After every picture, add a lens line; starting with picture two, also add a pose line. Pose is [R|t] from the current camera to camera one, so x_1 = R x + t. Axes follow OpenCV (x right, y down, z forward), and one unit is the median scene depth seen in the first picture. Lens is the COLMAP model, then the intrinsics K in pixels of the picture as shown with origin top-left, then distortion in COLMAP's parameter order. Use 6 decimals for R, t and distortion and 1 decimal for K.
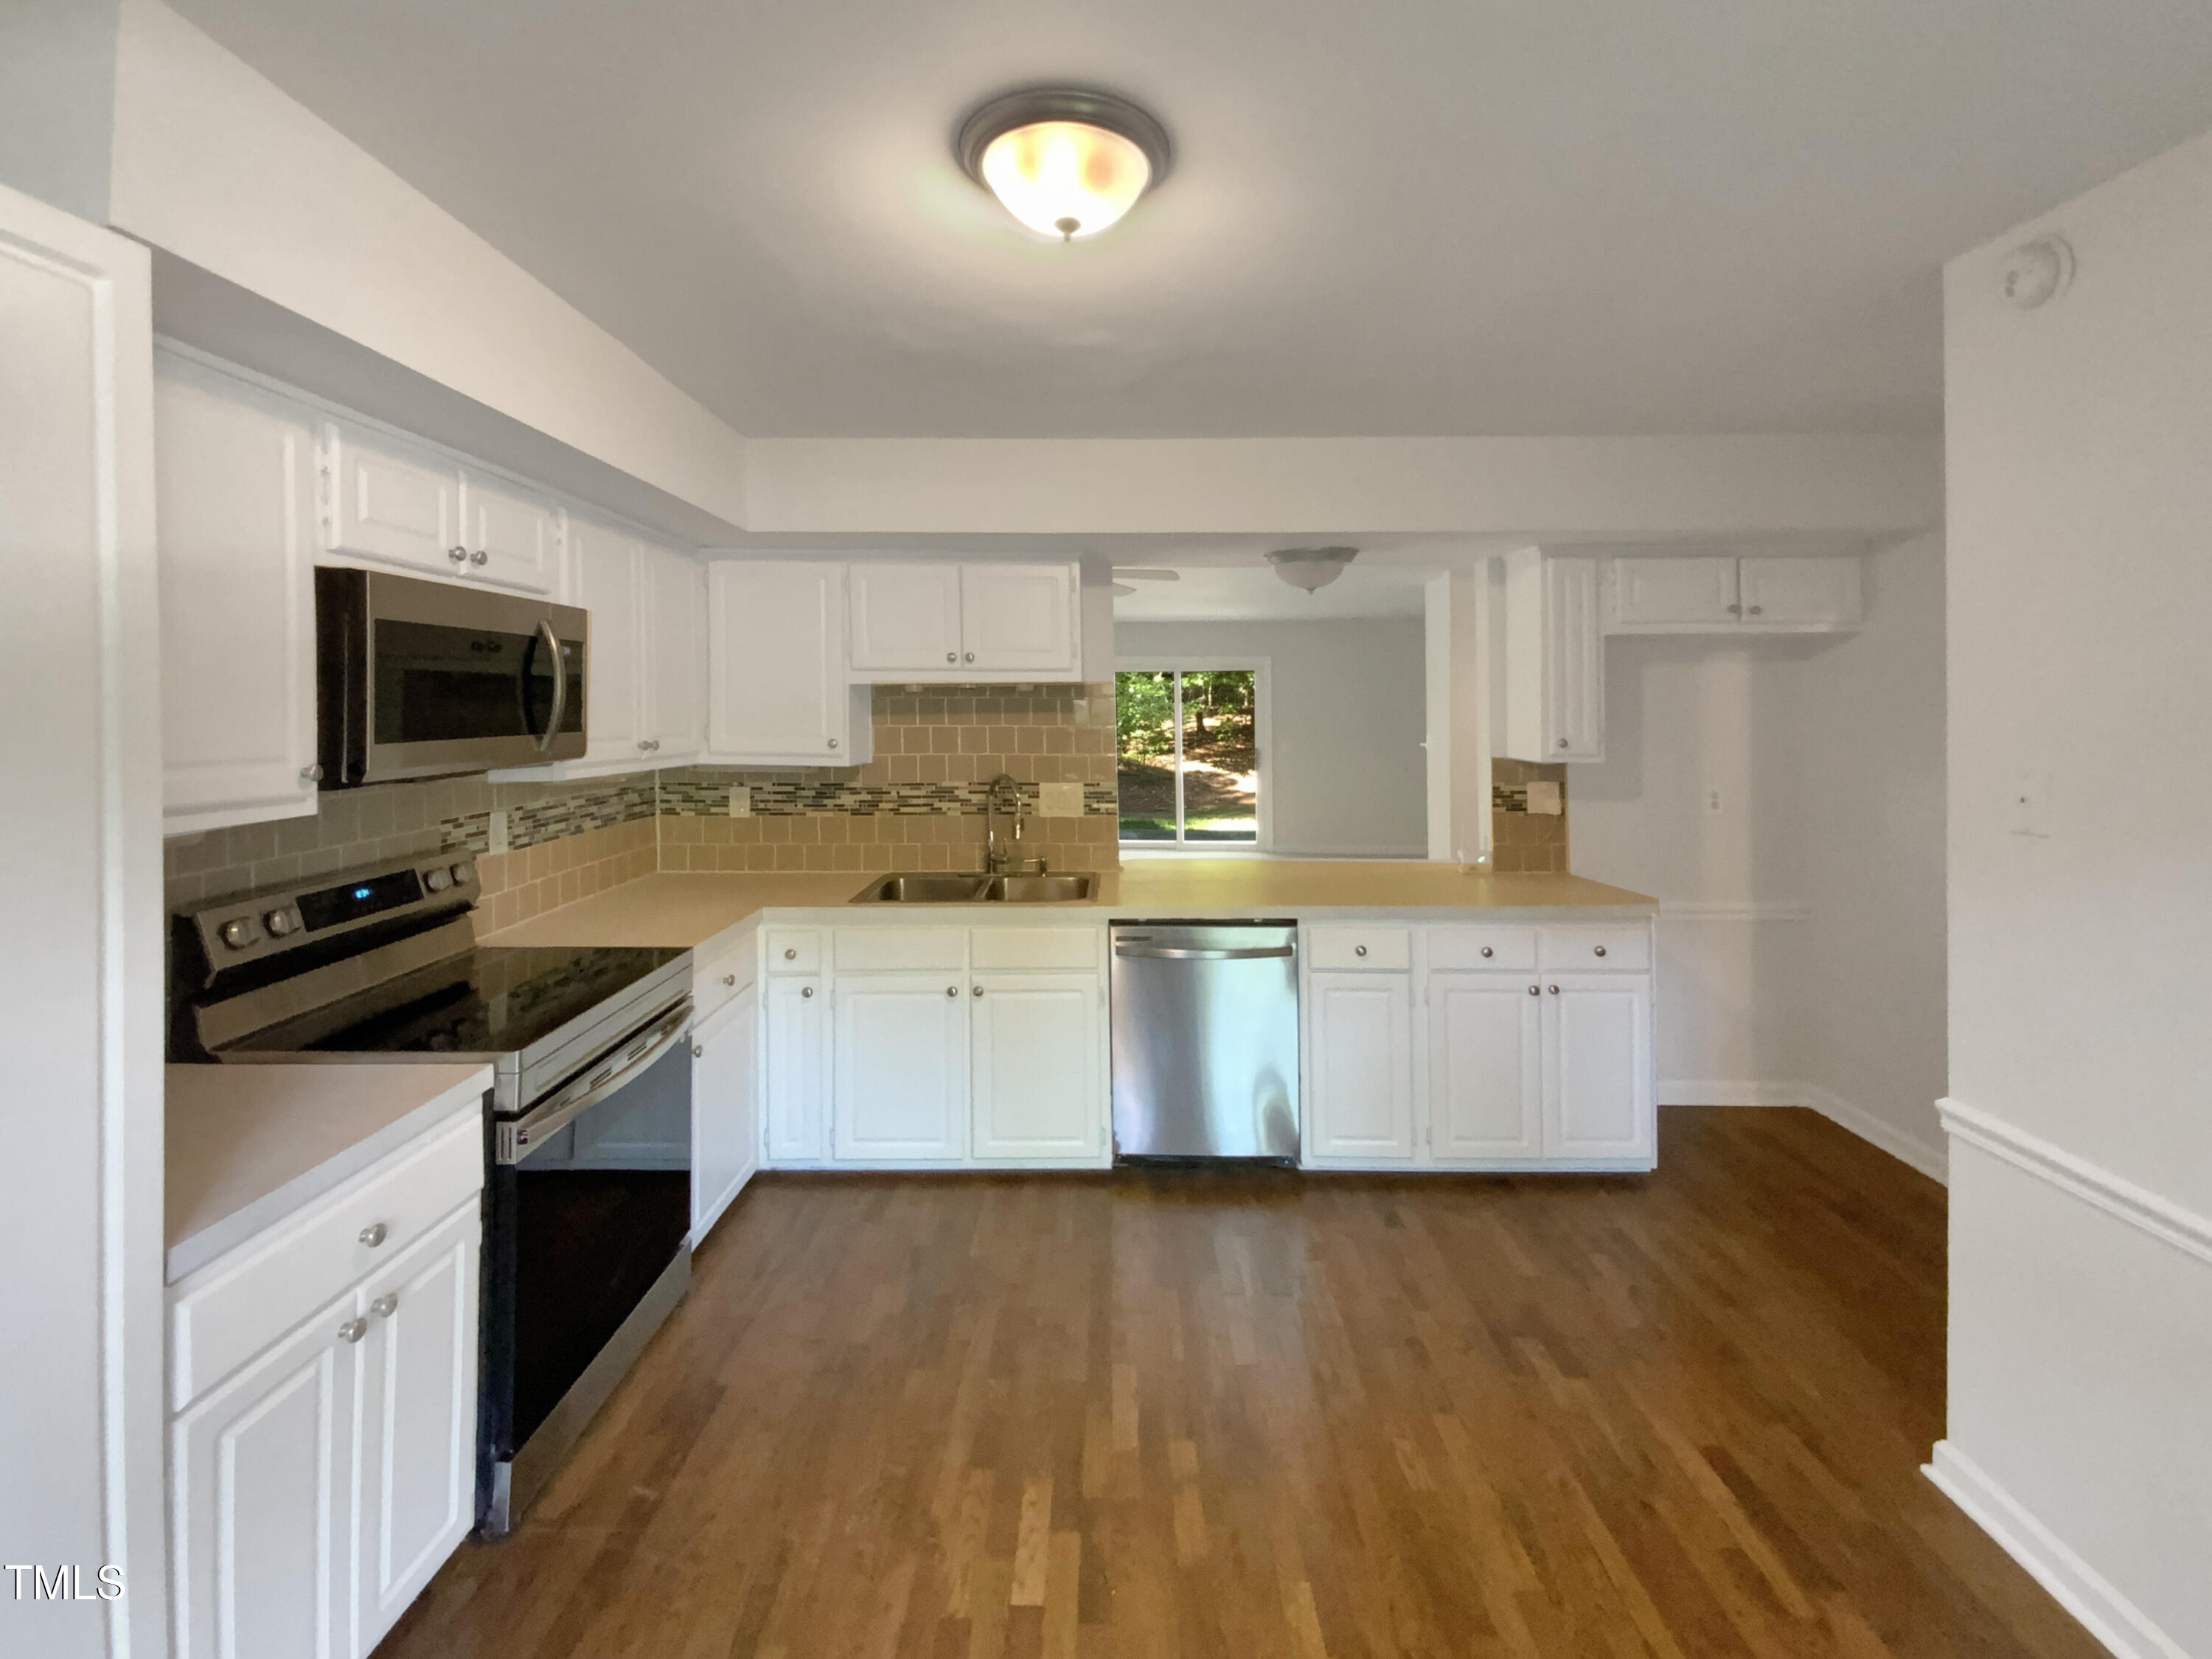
lens RADIAL K [[945.0, 0, 1106.0], [0, 945.0, 829.5], [0, 0, 1]] dist [0.000774, 0.000069]
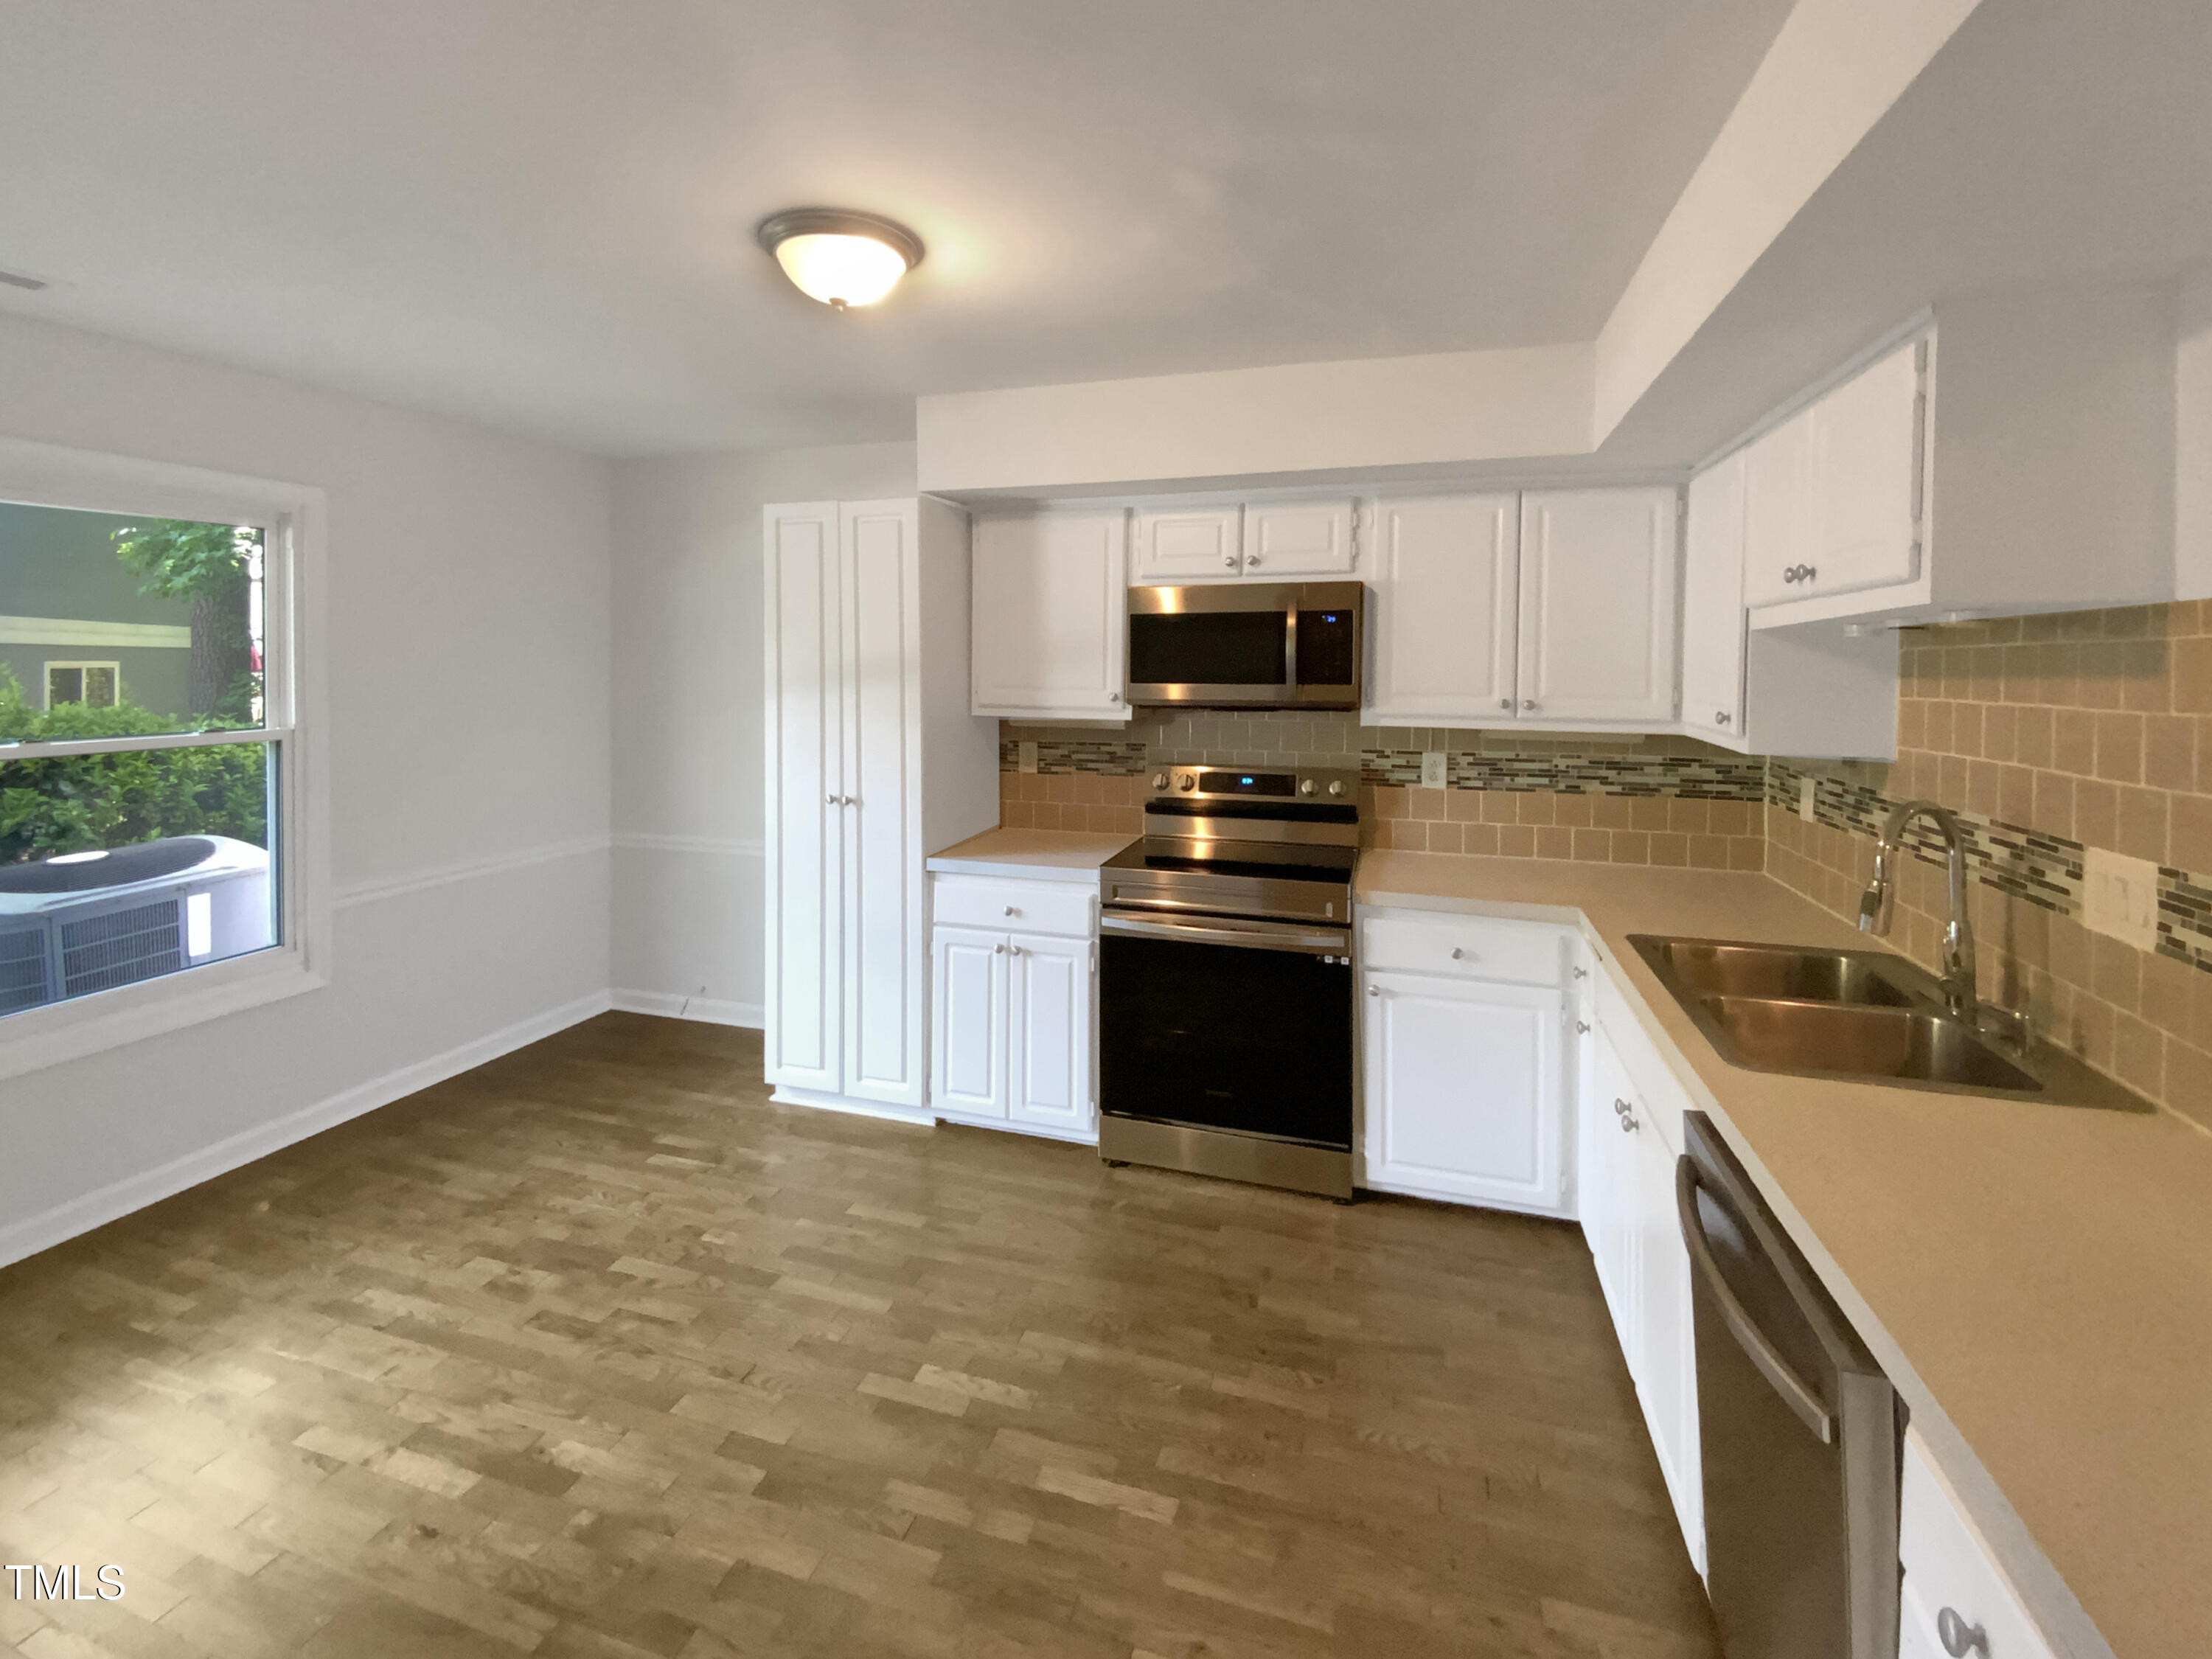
lens RADIAL K [[979.2, 0, 1105.8], [0, 979.2, 801.7], [0, 0, 1]] dist [0.000180, -0.000137]
pose [[-0.287952, 0.131153, -0.948621, 0.623754], [-0.132714, 0.975554, 0.175161, -0.115232], [0.948404, 0.176333, -0.263507, 0.920053]]
